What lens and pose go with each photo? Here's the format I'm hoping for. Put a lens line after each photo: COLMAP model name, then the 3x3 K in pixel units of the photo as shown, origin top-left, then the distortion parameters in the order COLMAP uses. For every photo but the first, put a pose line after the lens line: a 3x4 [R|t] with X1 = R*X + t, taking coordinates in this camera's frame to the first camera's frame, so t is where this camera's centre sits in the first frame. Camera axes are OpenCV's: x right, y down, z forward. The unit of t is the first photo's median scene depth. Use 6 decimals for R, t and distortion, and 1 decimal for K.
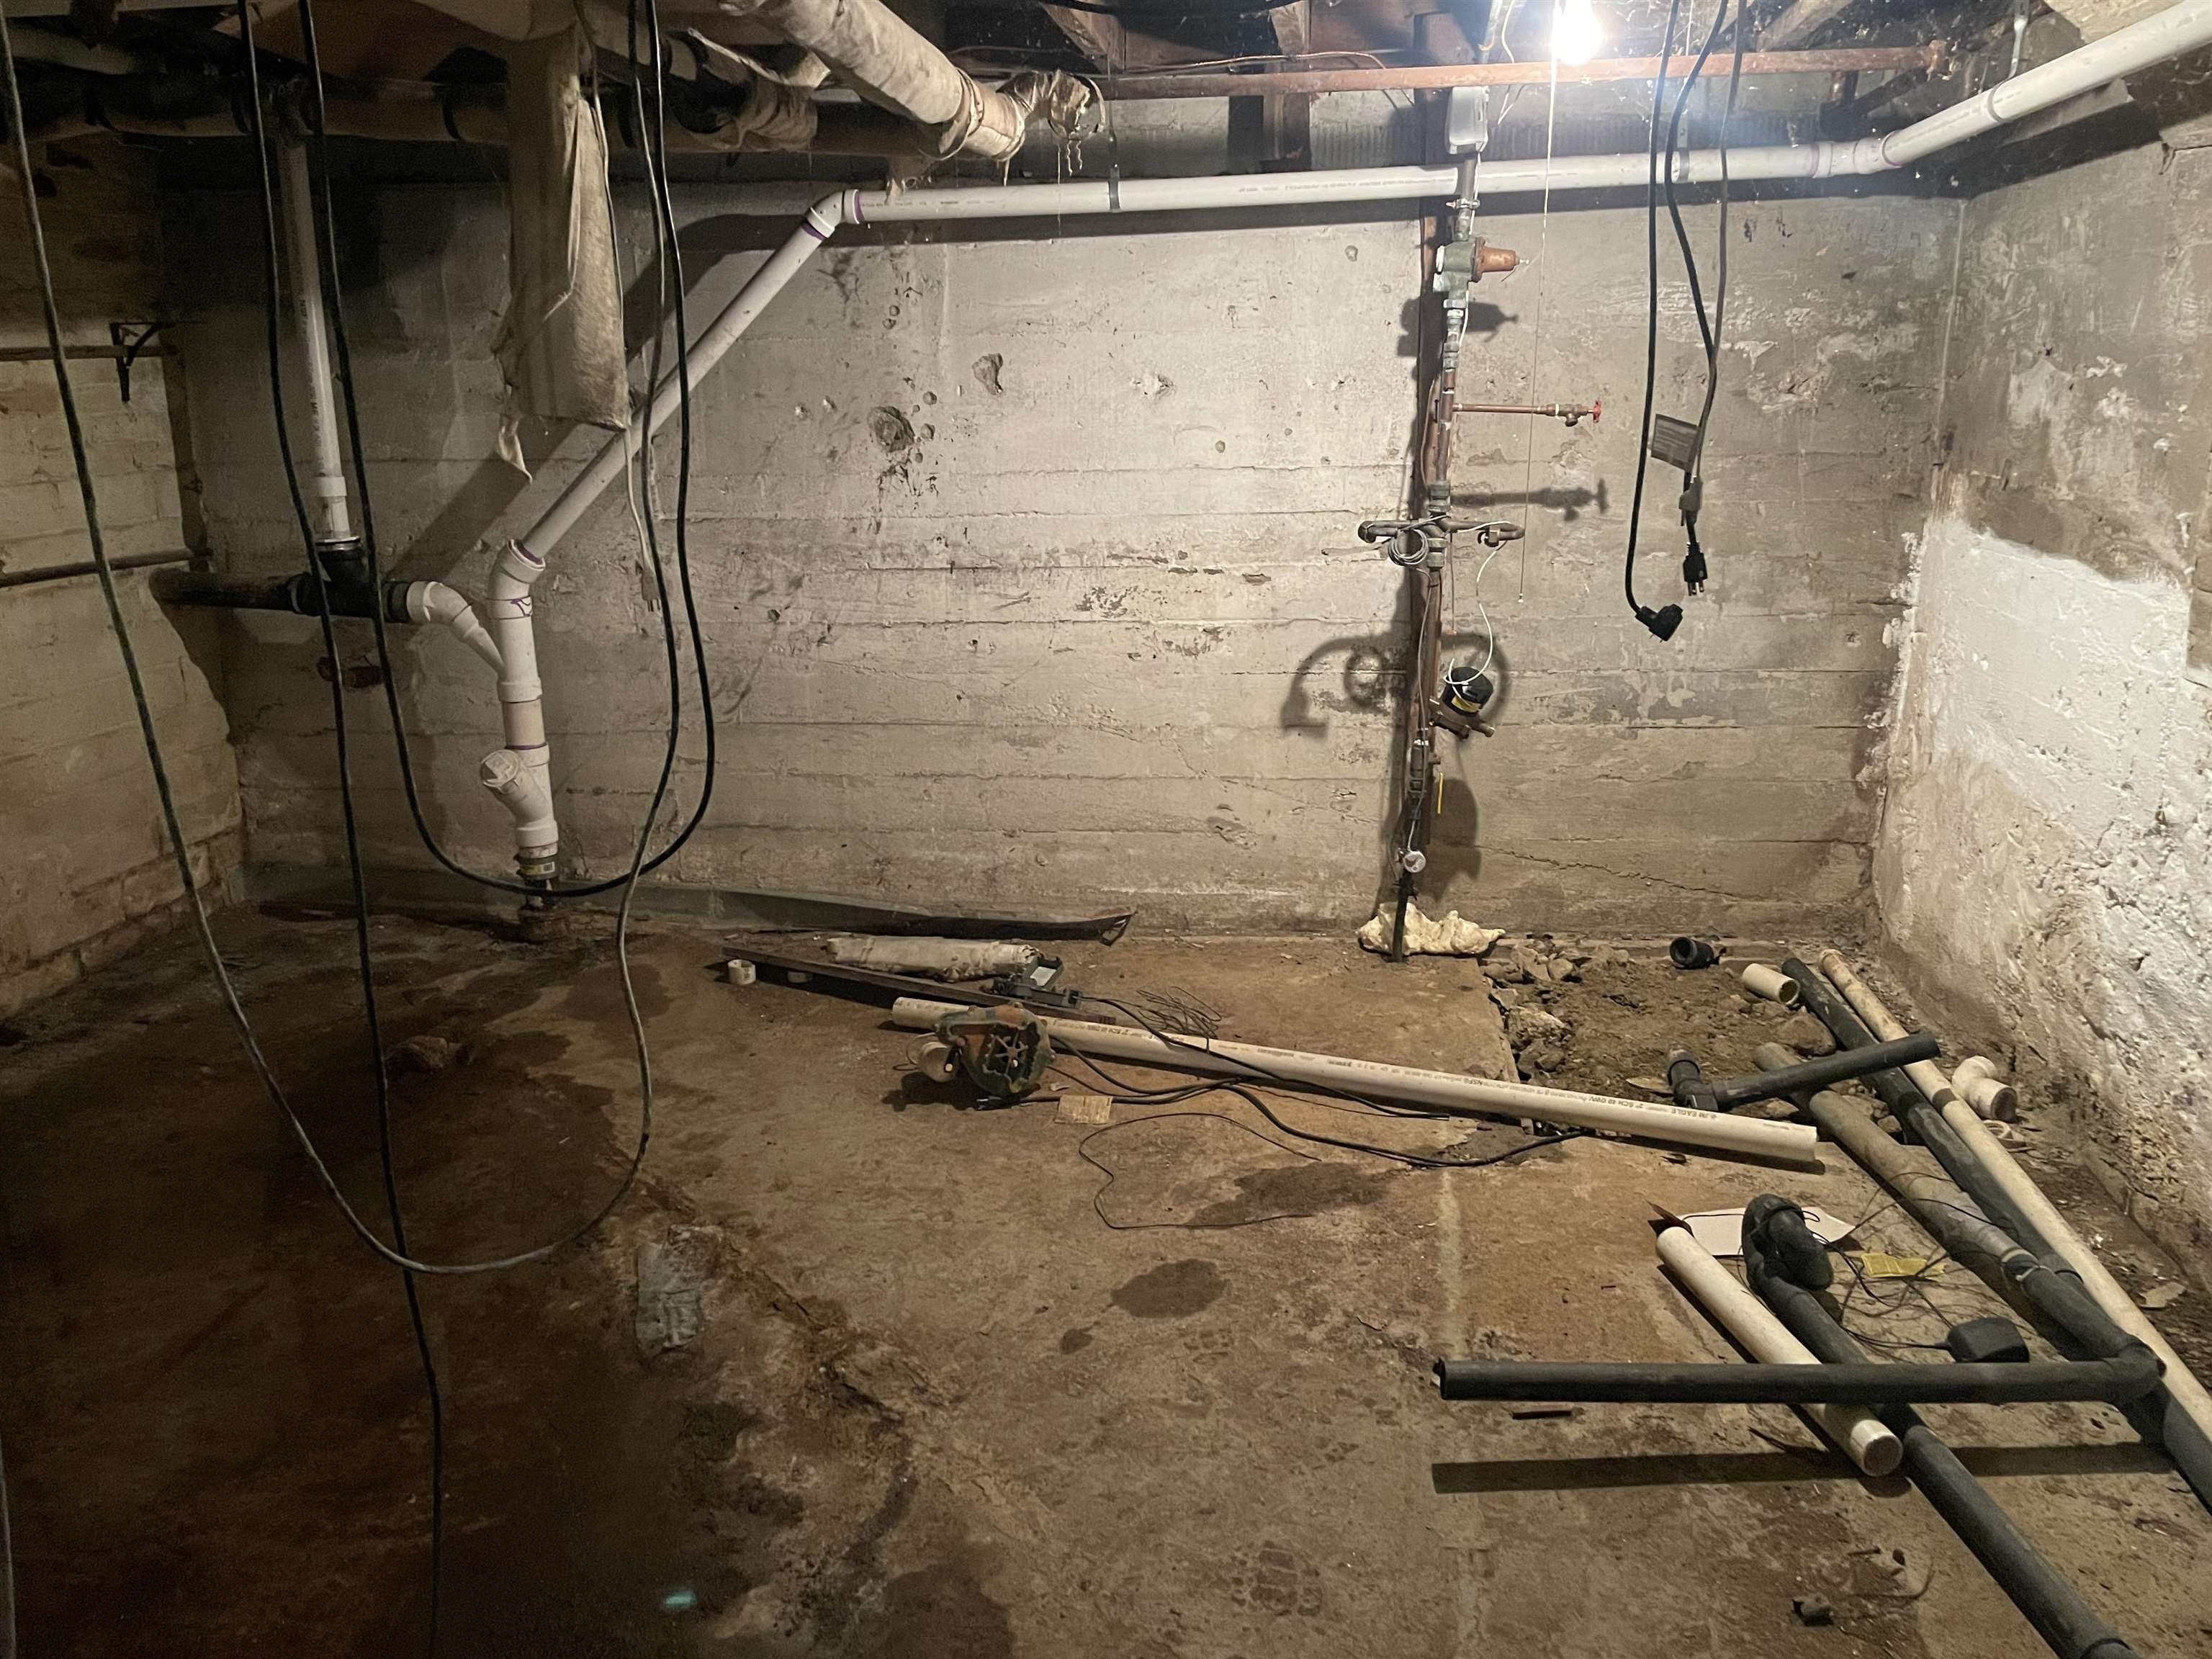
lens RADIAL K [[1701.4, 0, 1103.8], [0, 1701.4, 835.0], [0, 0, 1]] dist [0.069382, -0.005338]
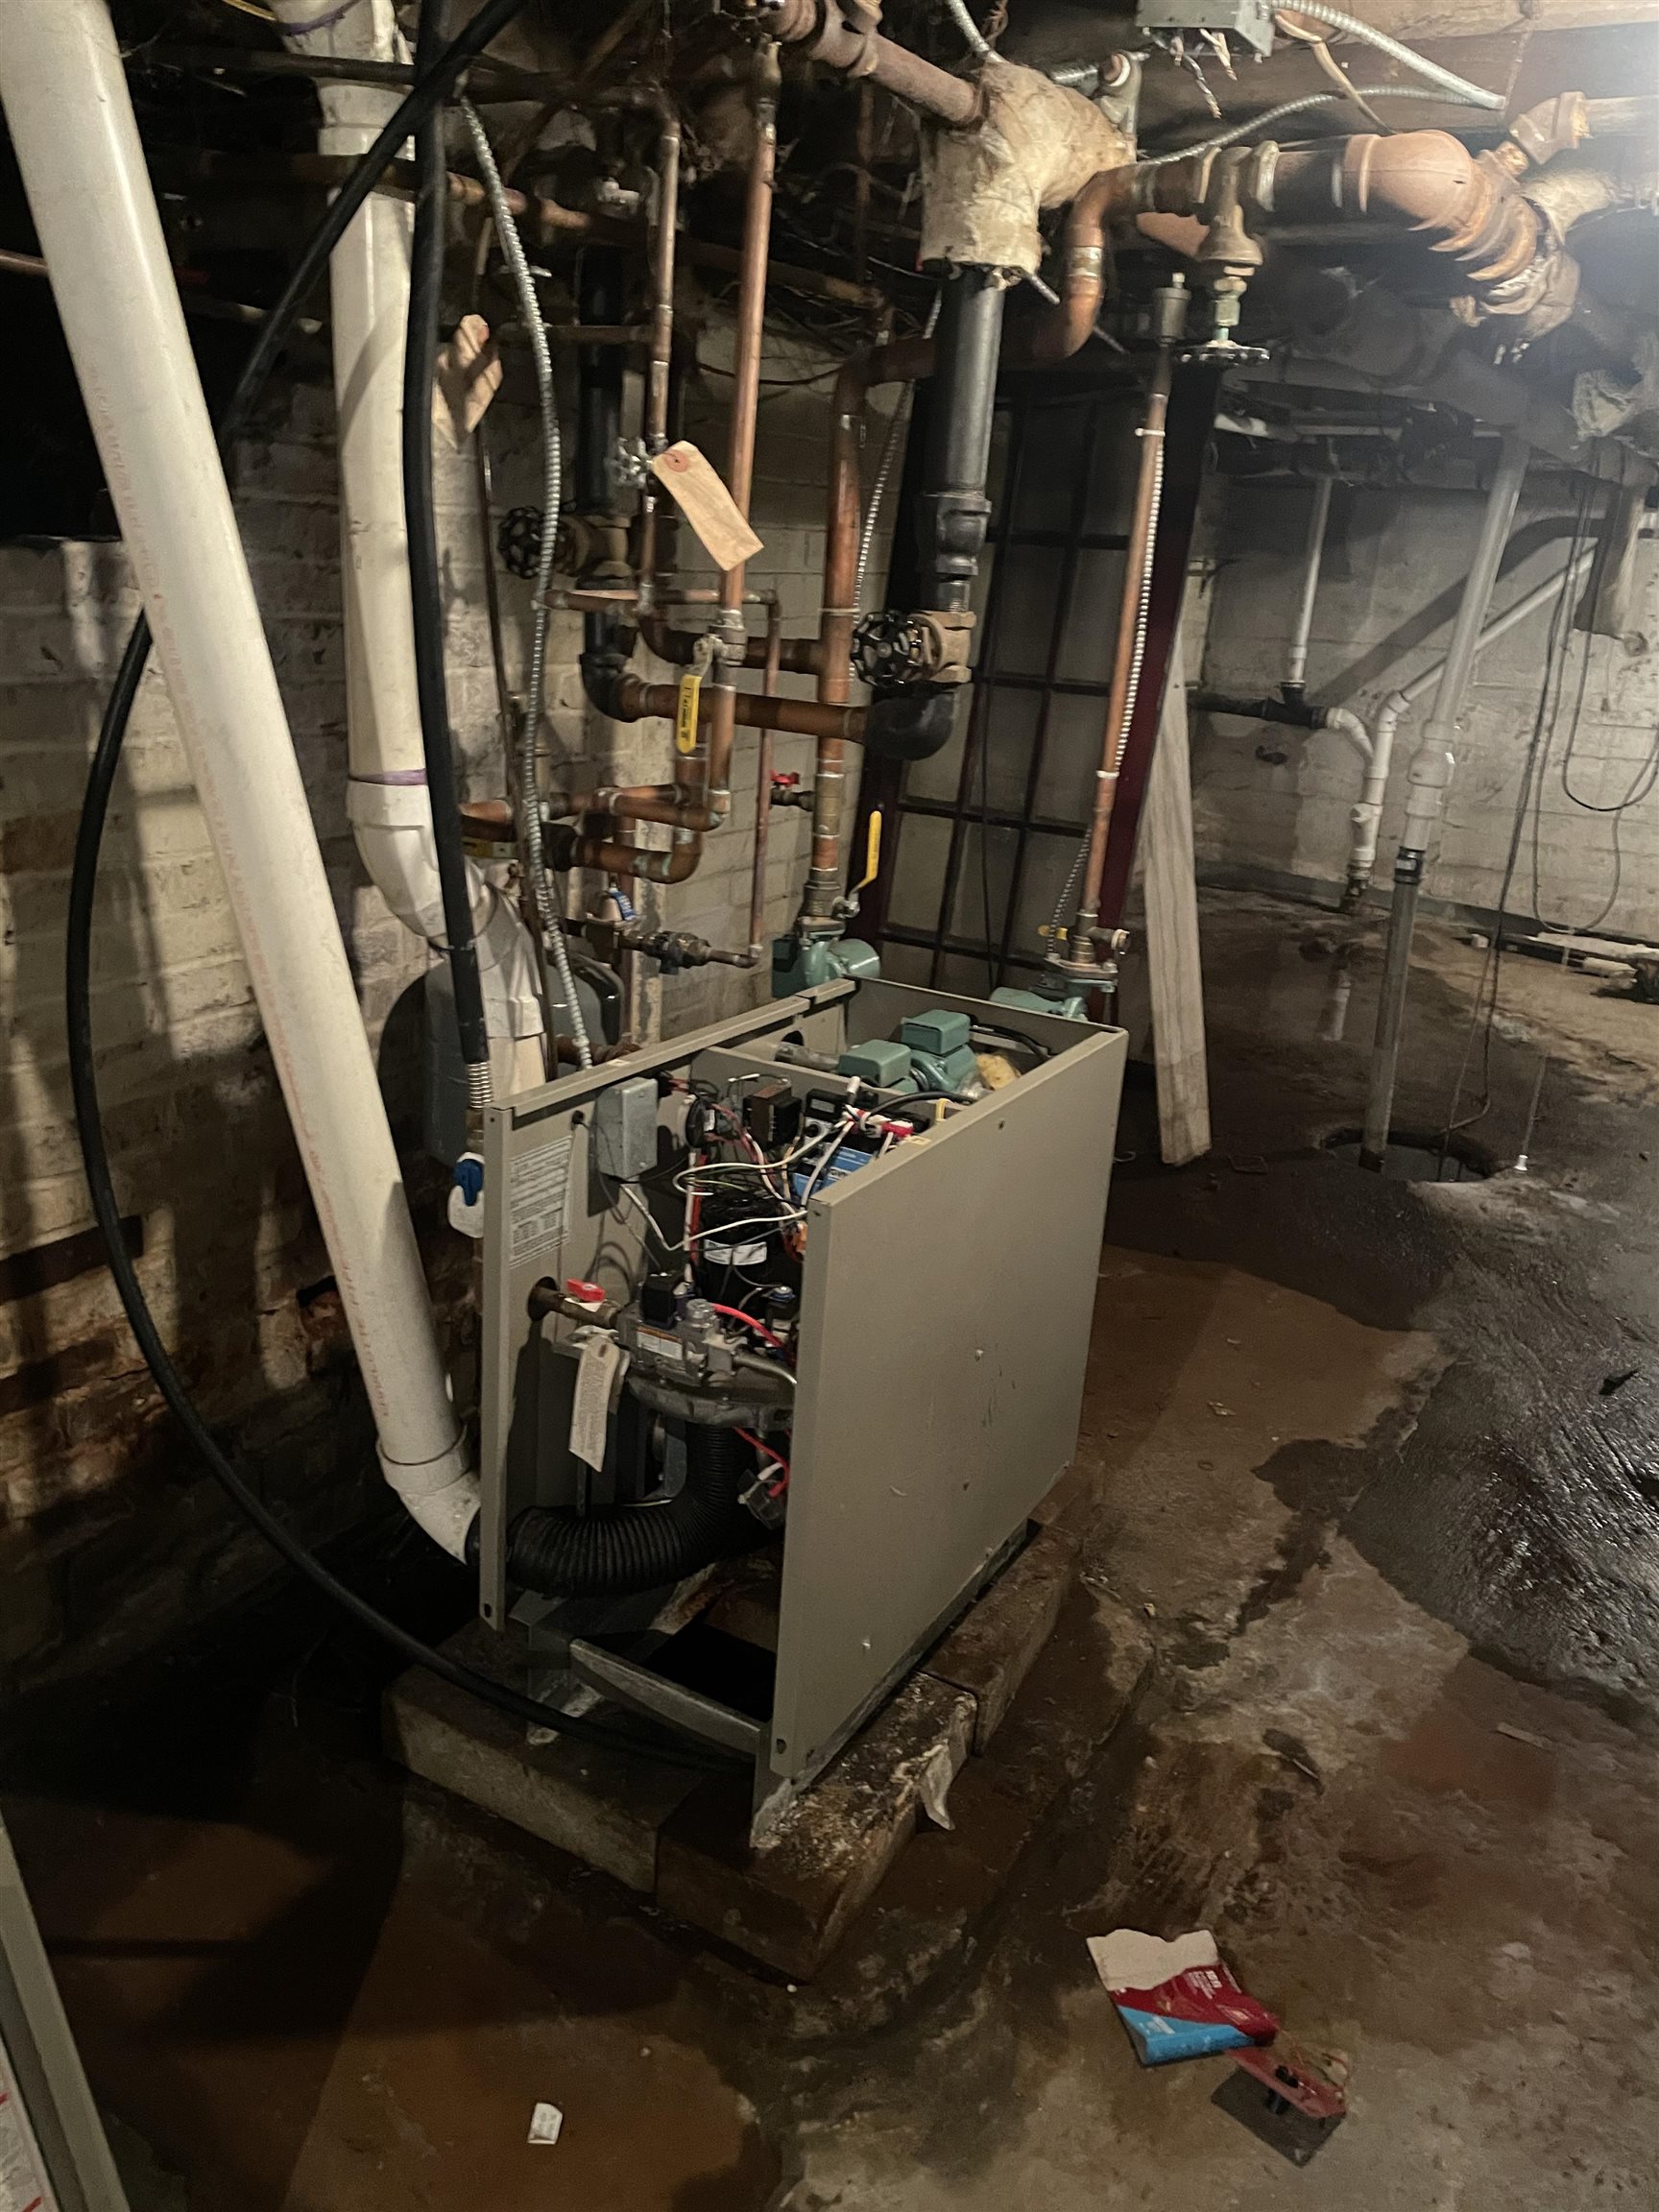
lens RADIAL K [[1701.4, 0, 826.4], [0, 1701.4, 1087.2], [0, 0, 1]] dist [0.069382, -0.005338]
pose [[0.920292, 0.182988, -0.345800, -0.187885], [-0.171866, 0.983114, 0.062842, 0.232870], [0.351460, 0.001598, 0.936202, -0.924725]]
